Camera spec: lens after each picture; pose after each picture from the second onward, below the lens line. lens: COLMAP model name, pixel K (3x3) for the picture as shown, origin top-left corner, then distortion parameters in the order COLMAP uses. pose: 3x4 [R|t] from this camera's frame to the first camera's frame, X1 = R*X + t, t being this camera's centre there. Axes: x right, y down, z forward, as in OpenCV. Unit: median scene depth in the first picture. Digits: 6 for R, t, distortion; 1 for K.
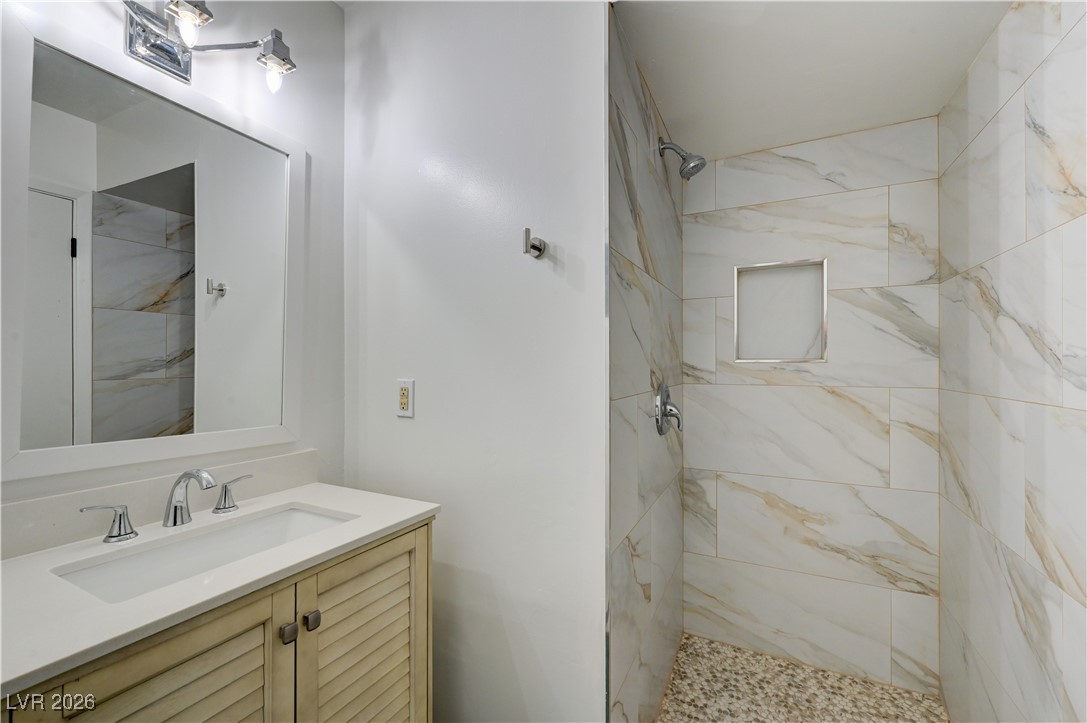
lens RADIAL K [[458.1, 0, 546.0], [0, 458.1, 366.5], [0, 0, 1]] dist [0.001146, 0.000196]
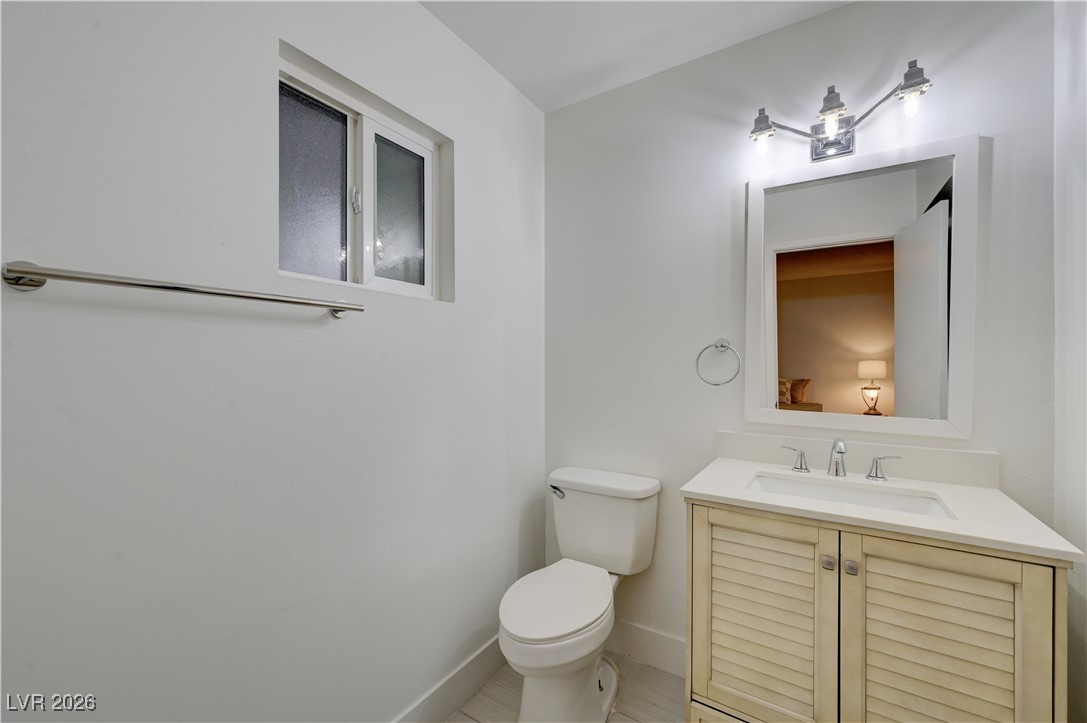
lens RADIAL K [[441.8, 0, 545.4], [0, 441.8, 381.5], [0, 0, 1]] dist [0.000411, 0.000063]
pose [[-0.131373, 0.036700, -0.990653, 0.652922], [0.004846, 0.999326, 0.036379, -0.002057], [0.991321, -0.000022, -0.131462, 0.275395]]
